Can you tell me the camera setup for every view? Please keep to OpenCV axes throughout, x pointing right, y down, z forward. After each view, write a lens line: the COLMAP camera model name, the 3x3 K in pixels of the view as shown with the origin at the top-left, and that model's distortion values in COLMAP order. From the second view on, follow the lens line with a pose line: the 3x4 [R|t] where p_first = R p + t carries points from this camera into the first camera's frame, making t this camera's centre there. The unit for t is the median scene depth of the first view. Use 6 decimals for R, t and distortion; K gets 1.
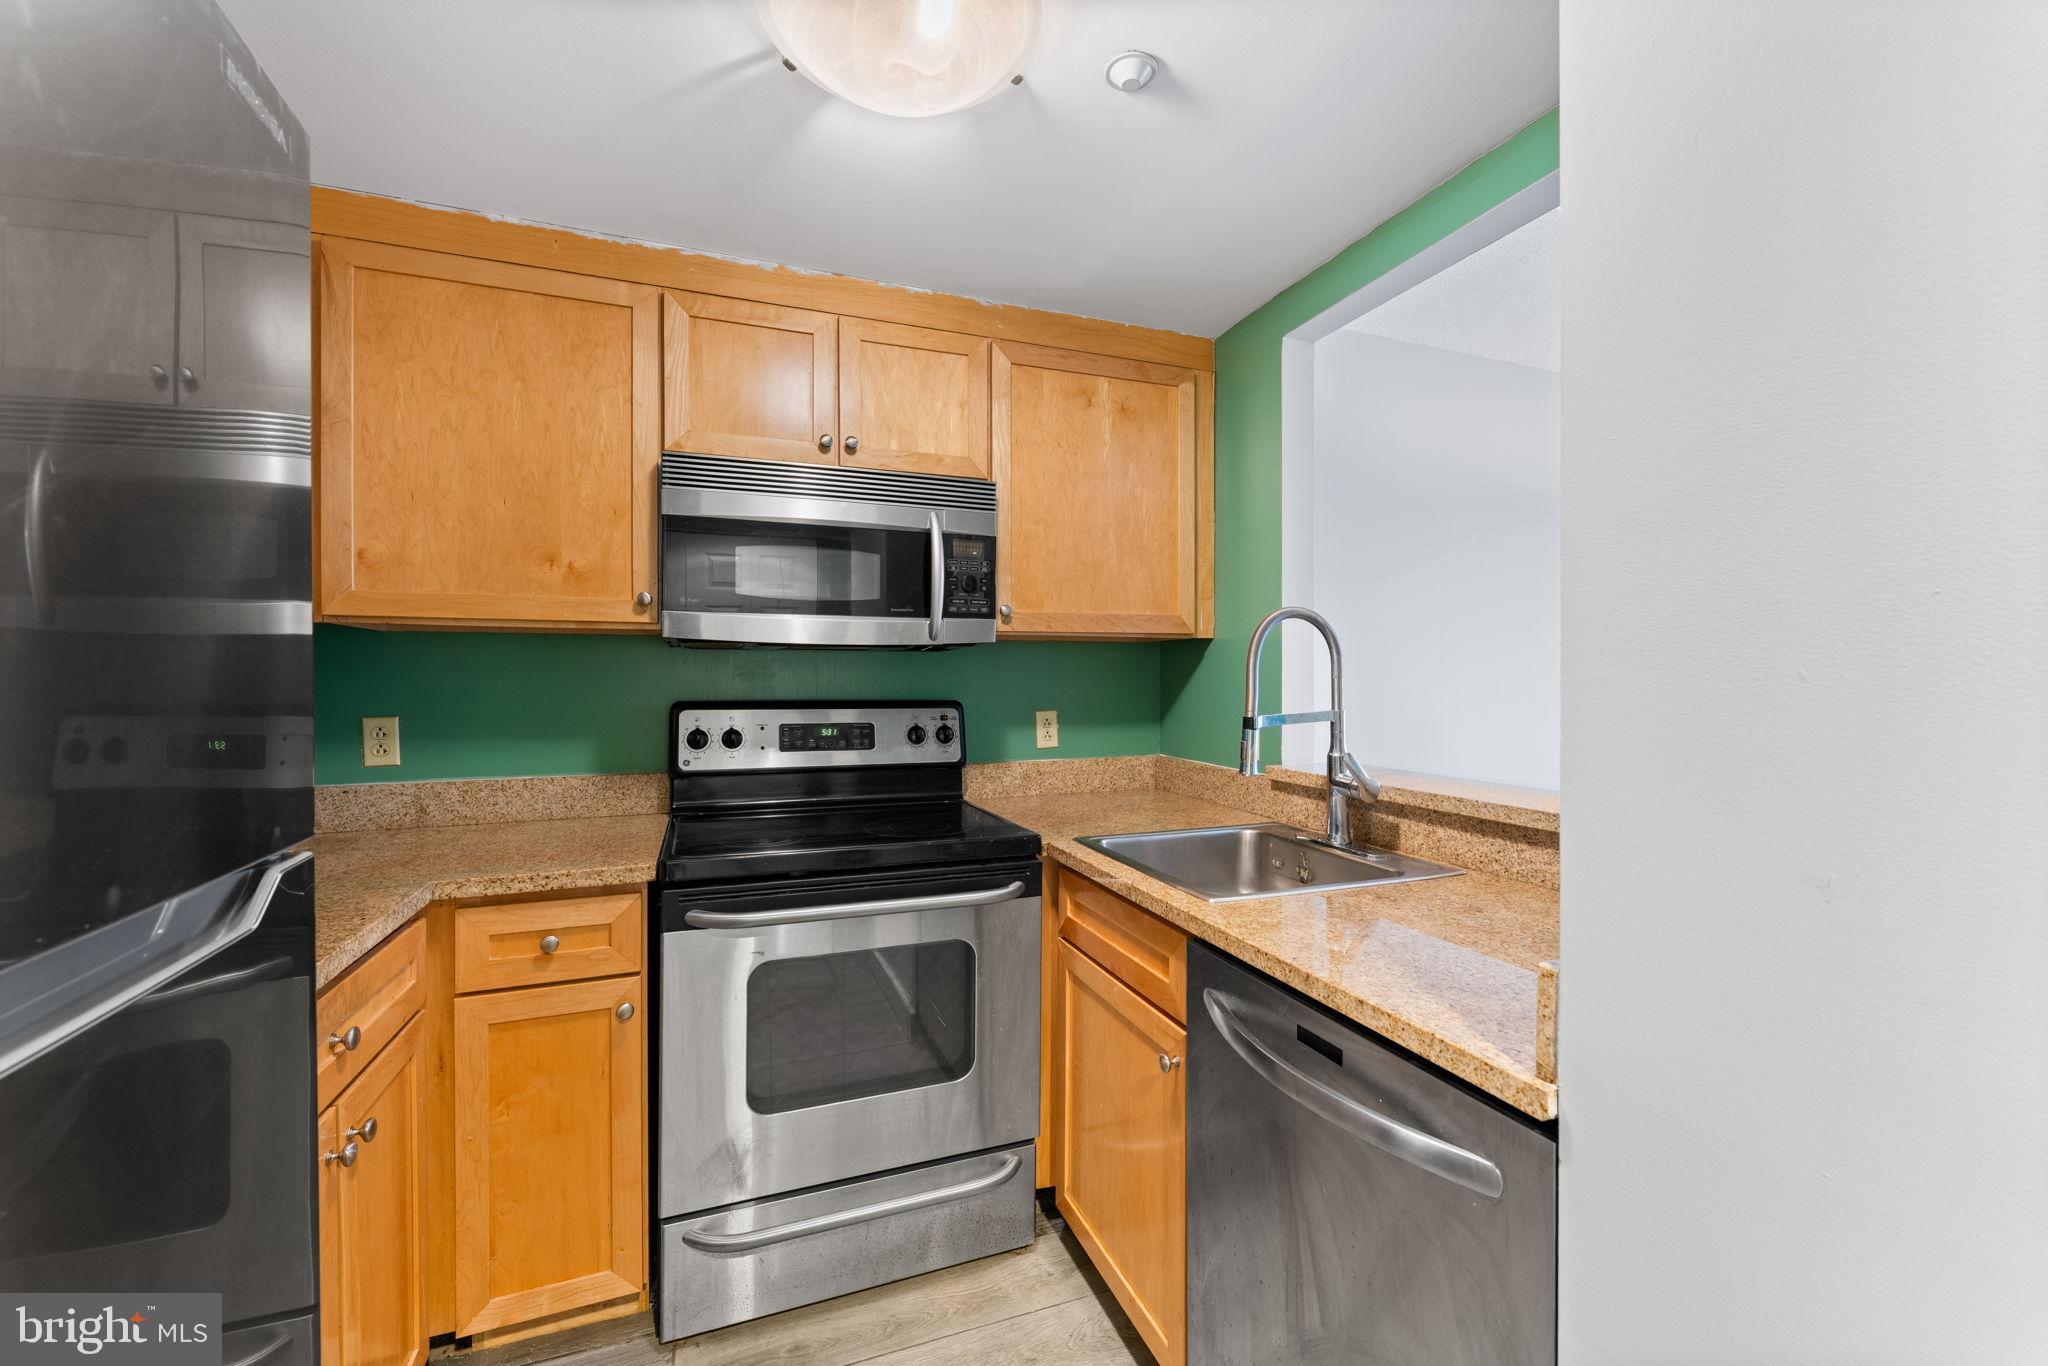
lens RADIAL K [[823.0, 0, 1025.6], [0, 823.0, 681.5], [0, 0, 1]] dist [-0.000920, -0.000094]
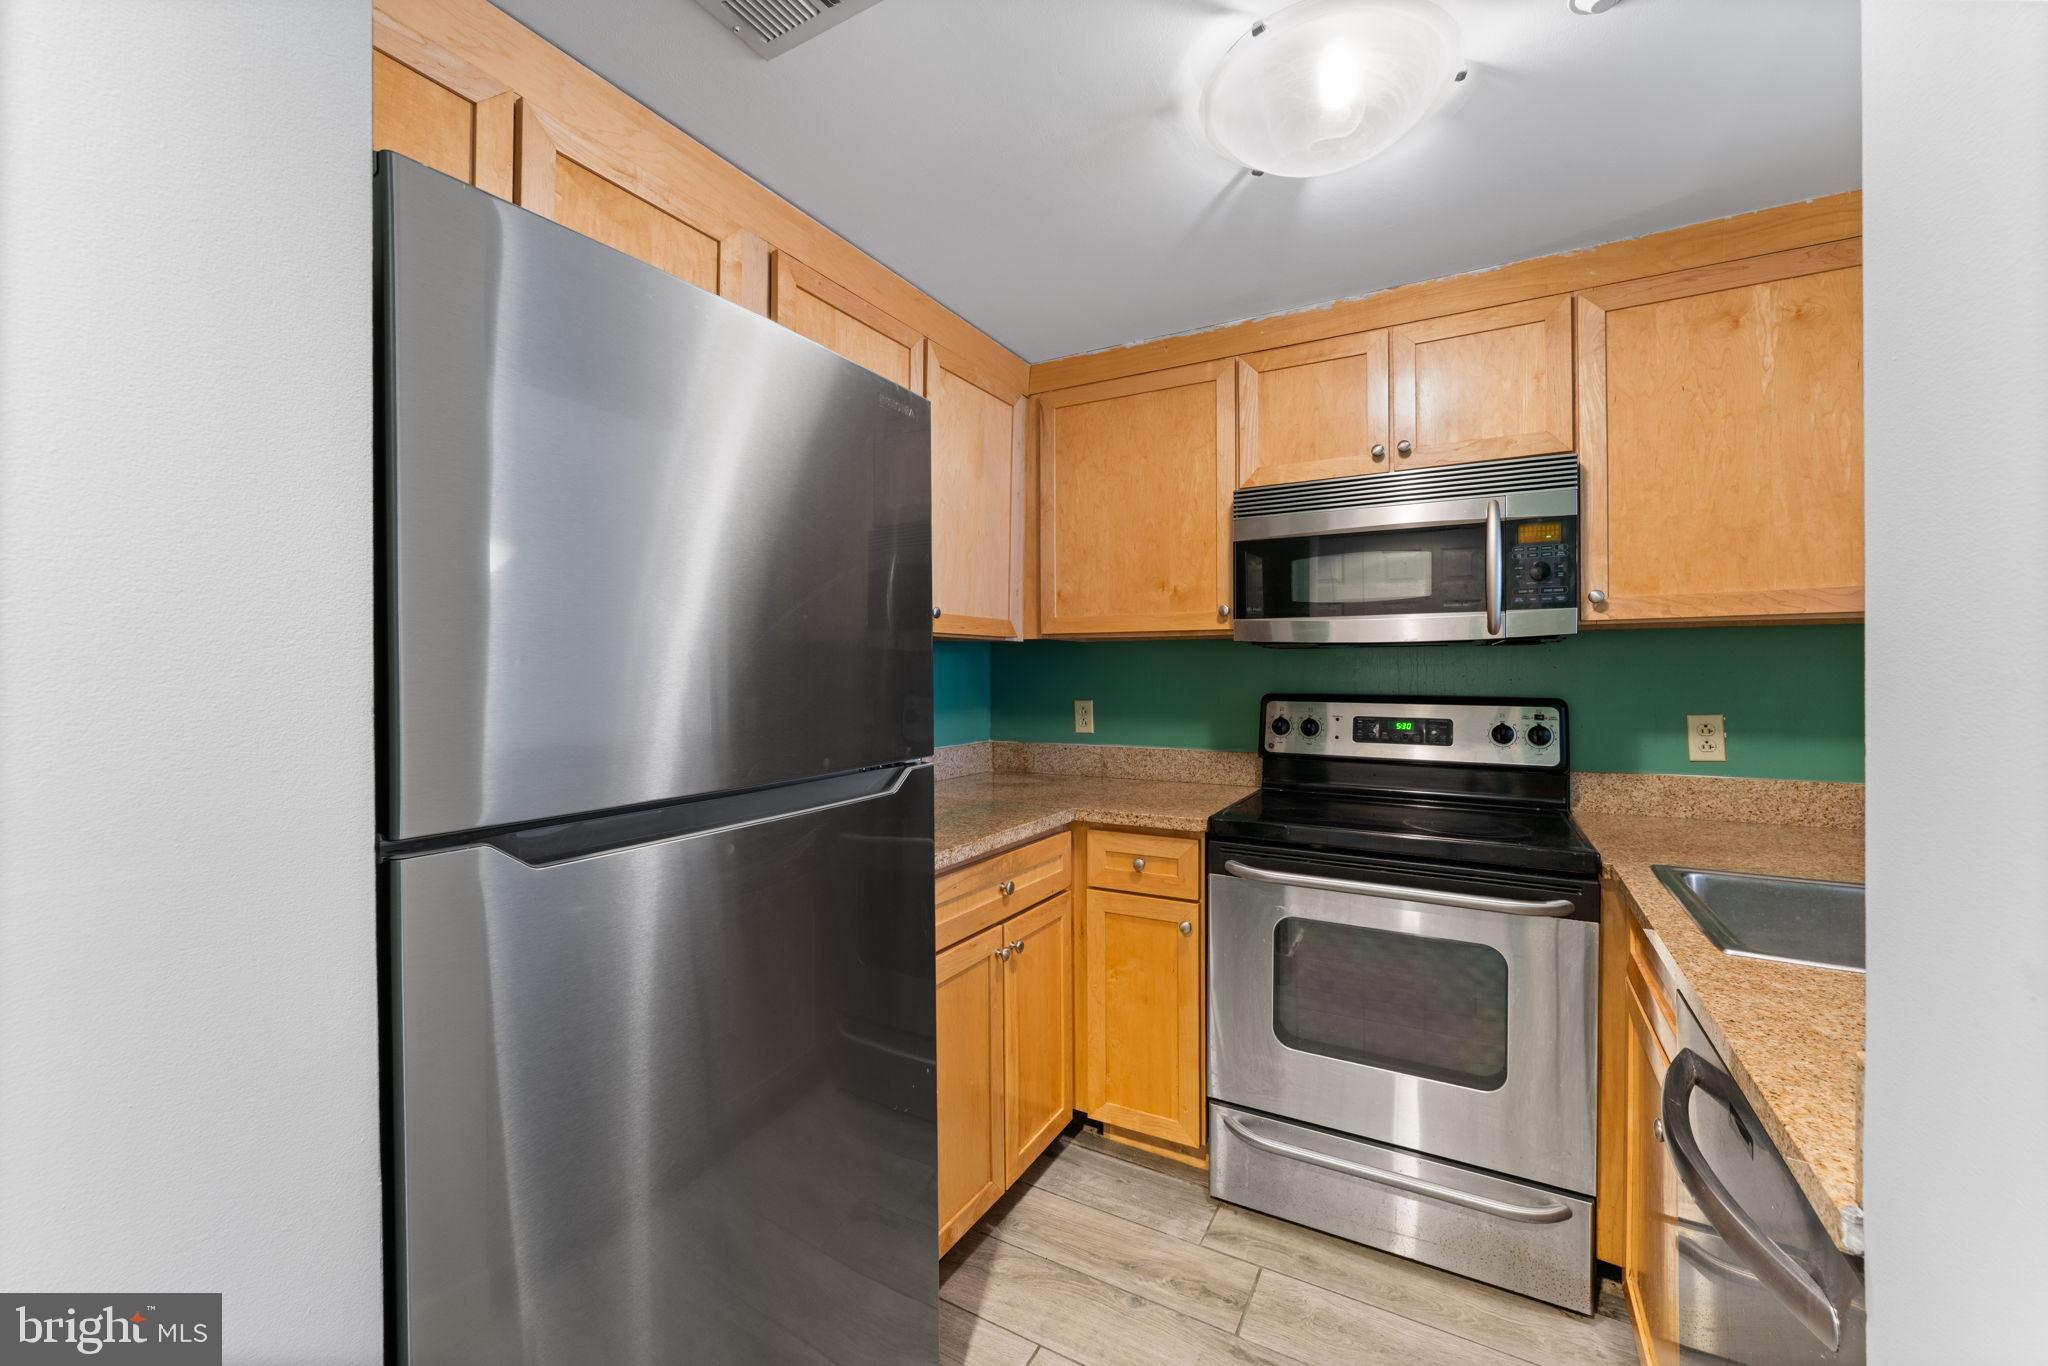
lens RADIAL K [[823.0, 0, 1013.9], [0, 823.0, 677.0], [0, 0, 1]] dist [-0.000920, -0.000094]
pose [[0.632102, 0.003537, -0.774877, 0.288503], [-0.002464, 0.999994, 0.002555, -0.001998], [0.774881, 0.000294, 0.632107, -0.035362]]
